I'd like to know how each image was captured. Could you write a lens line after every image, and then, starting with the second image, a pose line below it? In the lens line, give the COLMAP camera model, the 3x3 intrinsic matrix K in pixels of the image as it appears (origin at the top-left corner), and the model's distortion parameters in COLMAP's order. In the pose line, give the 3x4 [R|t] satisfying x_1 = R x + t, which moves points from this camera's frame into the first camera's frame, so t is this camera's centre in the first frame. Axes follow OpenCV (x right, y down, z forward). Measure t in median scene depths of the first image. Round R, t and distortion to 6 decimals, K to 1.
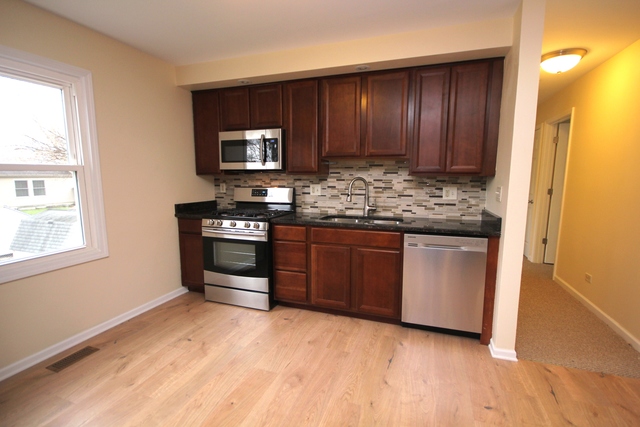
lens RADIAL K [[293.6, 0, 320.0], [0, 293.6, 213.5], [0, 0, 1]] dist [0.000690, 0.000189]
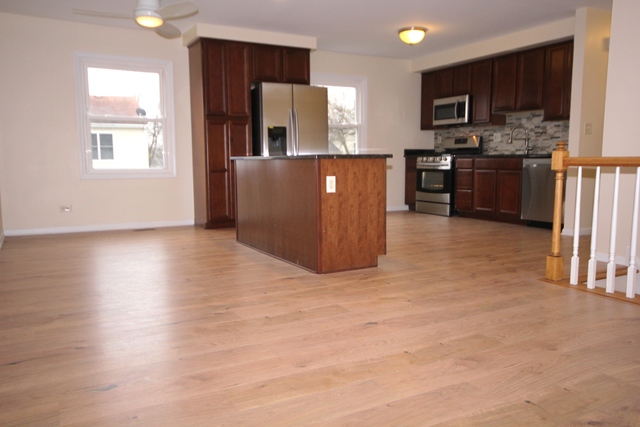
lens RADIAL K [[489.9, 0, 320.0], [0, 489.9, 213.5], [0, 0, 1]] dist [0.004223, -0.000305]
pose [[0.737879, 0.071453, -0.671141, 0.982438], [-0.077201, 0.996789, 0.021246, 0.300900], [0.670504, 0.036136, 0.741026, -1.258666]]
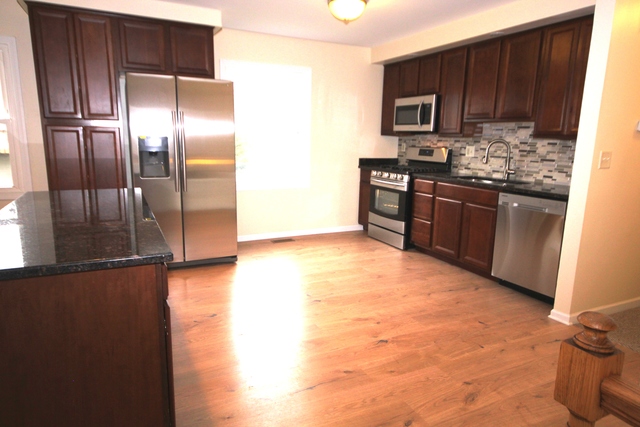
lens RADIAL K [[410.4, 0, 320.0], [0, 410.4, 213.5], [0, 0, 1]] dist [0.002231, 0.002007]
pose [[0.708919, 0.143299, -0.690579, 0.687582], [-0.108045, 0.989650, 0.094443, 0.059323], [0.696965, 0.007661, 0.717064, -0.418699]]
